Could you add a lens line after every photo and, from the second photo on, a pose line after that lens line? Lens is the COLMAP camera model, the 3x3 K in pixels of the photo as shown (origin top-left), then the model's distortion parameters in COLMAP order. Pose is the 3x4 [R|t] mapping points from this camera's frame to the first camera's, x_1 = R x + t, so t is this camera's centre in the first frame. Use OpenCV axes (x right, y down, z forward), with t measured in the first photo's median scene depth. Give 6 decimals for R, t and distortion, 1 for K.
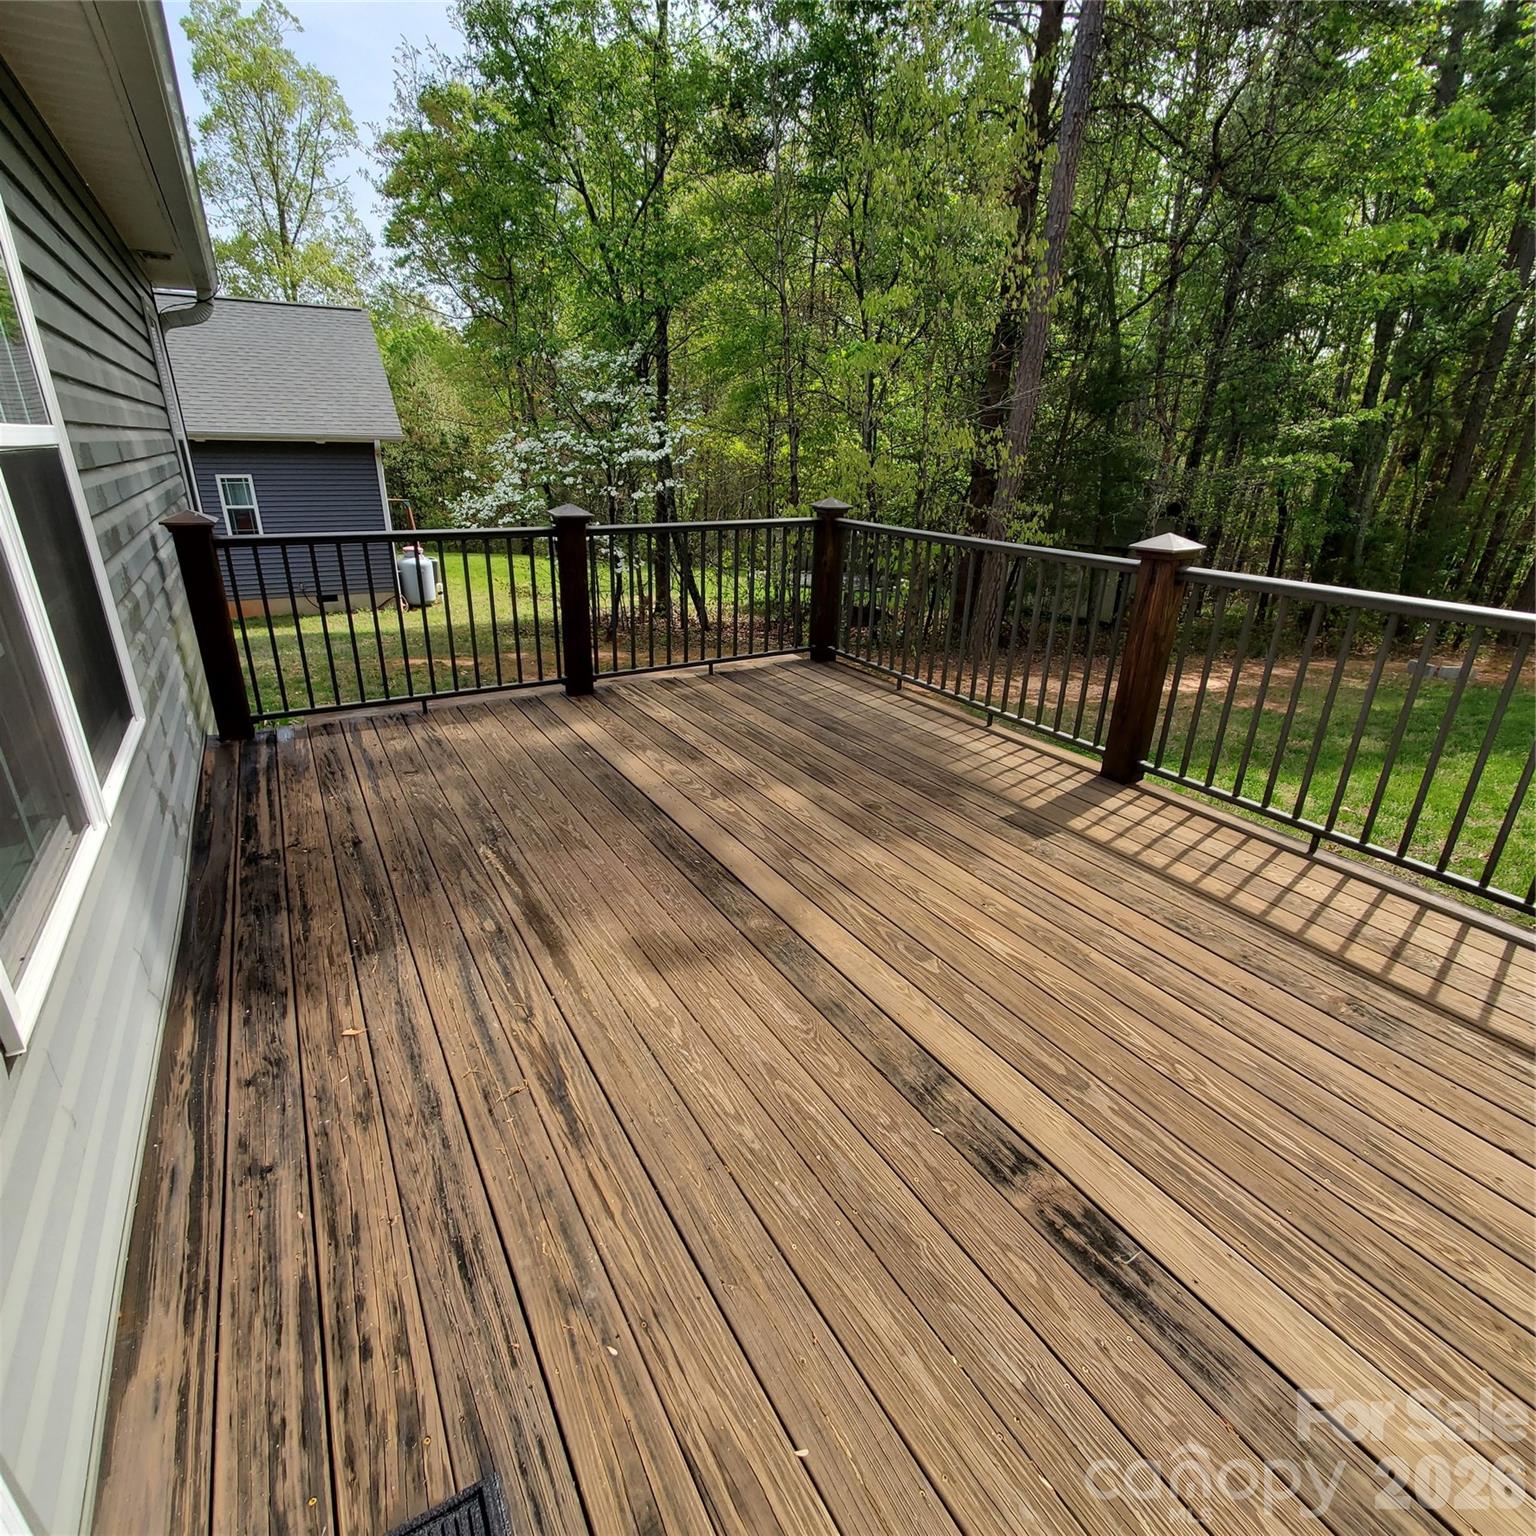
lens RADIAL K [[810.5, 0, 766.4], [0, 810.5, 763.7], [0, 0, 1]] dist [0.009174, -0.003051]
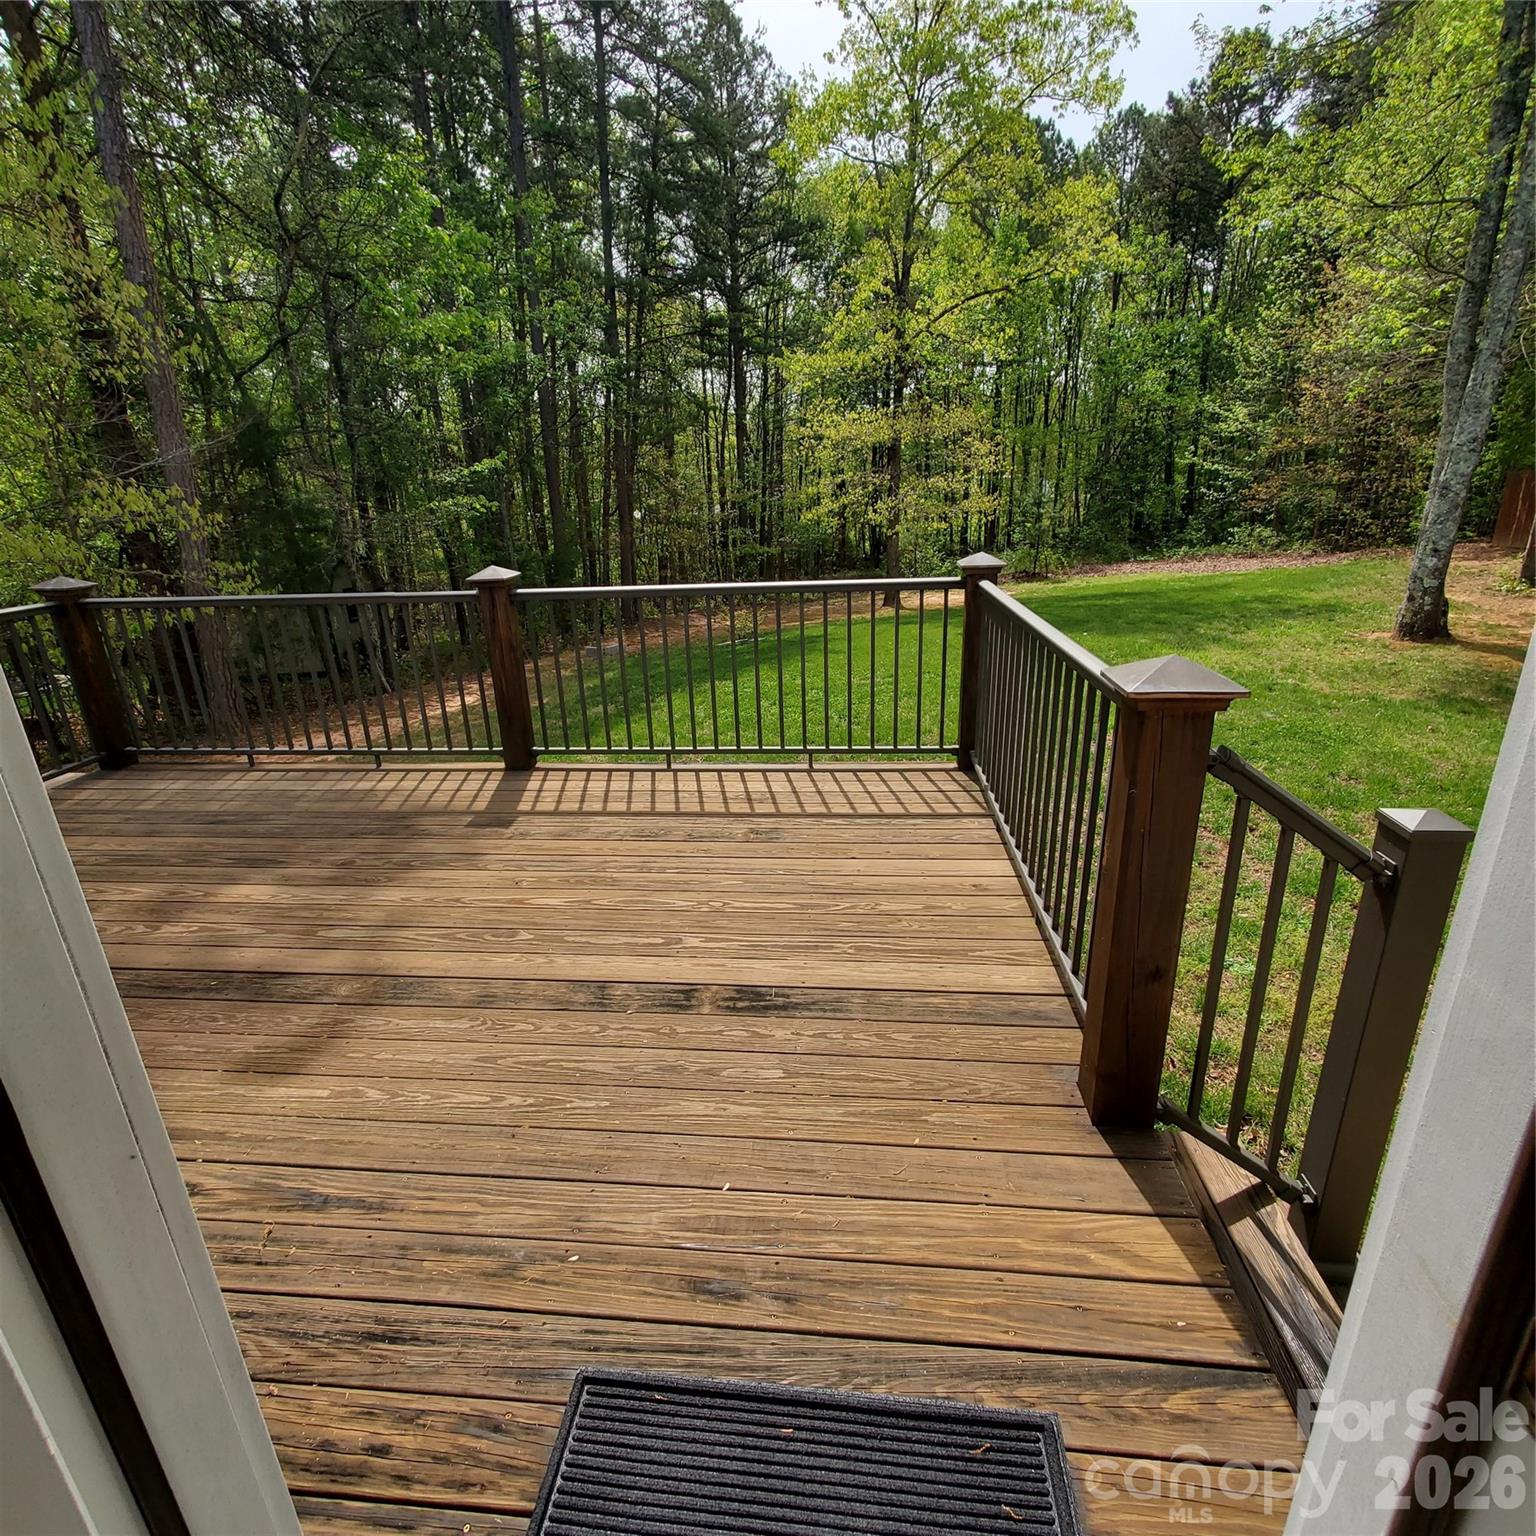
lens RADIAL K [[810.5, 0, 756.4], [0, 810.5, 768.2], [0, 0, 1]] dist [0.009174, -0.003051]
pose [[0.590816, -0.303396, 0.747588, -0.278700], [0.338260, 0.934379, 0.111876, 0.002390], [-0.732473, 0.186781, 0.654673, -0.044914]]
